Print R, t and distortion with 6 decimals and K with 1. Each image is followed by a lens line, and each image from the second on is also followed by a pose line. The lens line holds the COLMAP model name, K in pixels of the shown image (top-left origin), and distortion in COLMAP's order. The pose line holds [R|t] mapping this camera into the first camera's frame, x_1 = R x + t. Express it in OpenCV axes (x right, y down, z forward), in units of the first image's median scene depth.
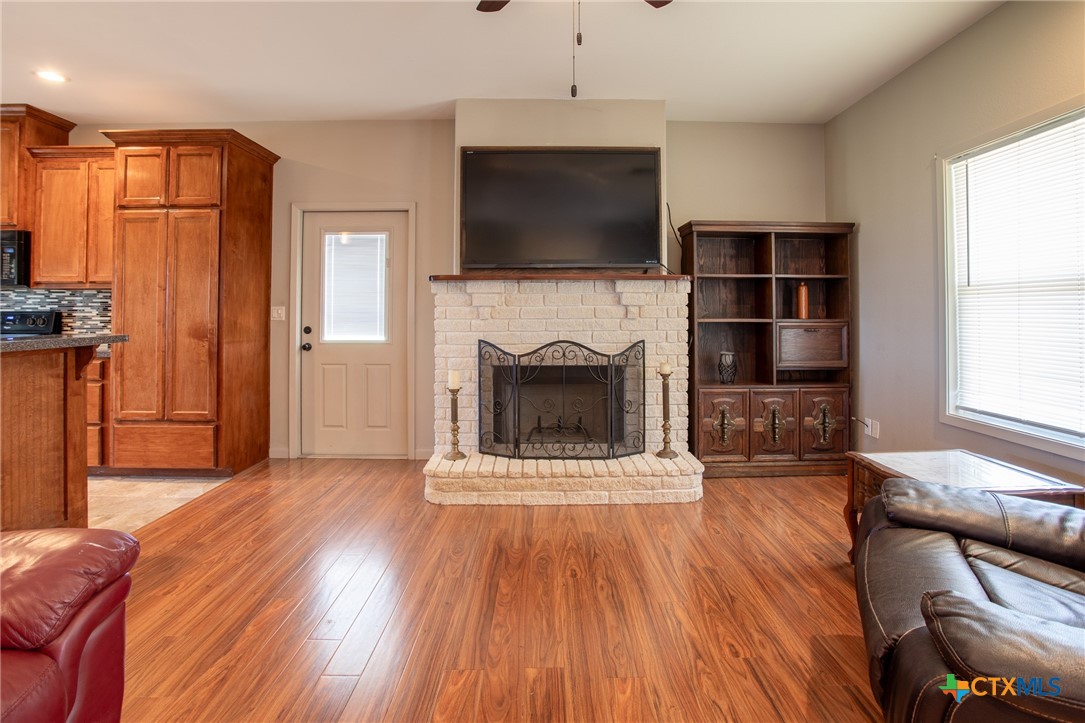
lens RADIAL K [[538.0, 0, 542.3], [0, 538.0, 303.1], [0, 0, 1]] dist [-0.022929, 0.000082]
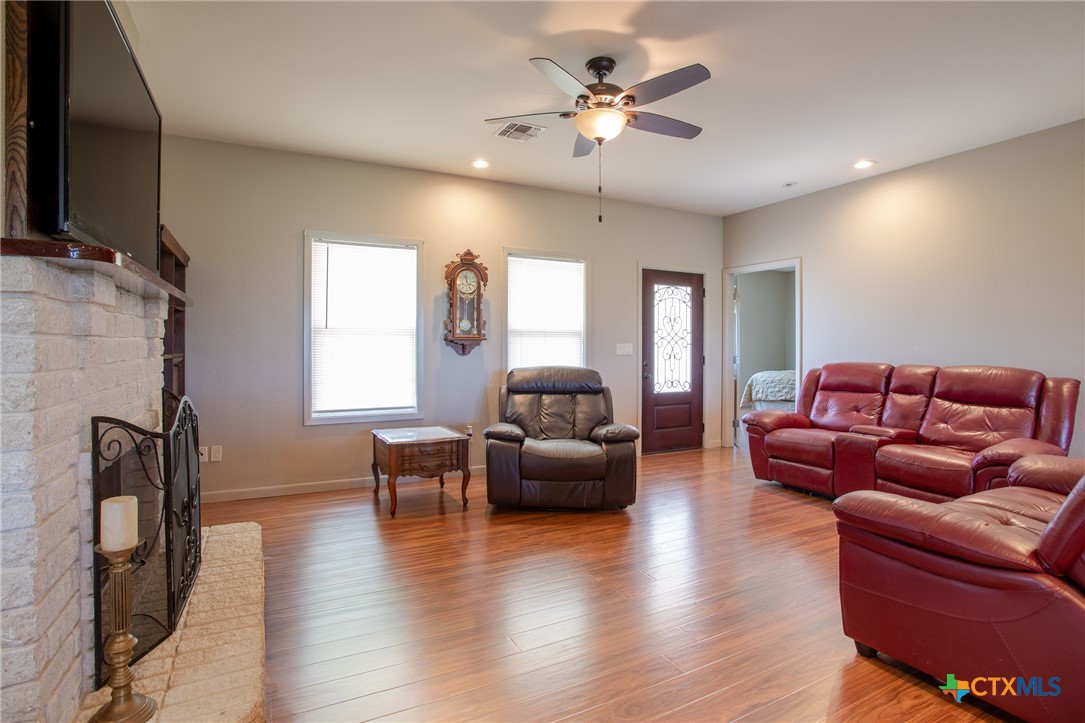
lens RADIAL K [[536.6, 0, 543.2], [0, 536.6, 347.2], [0, 0, 1]] dist [-0.020677, 0.000036]
pose [[-0.466434, -0.005149, 0.884541, -0.361093], [-0.018754, 0.999816, -0.004069, 0.006932], [-0.884357, -0.018486, -0.466445, 0.517145]]
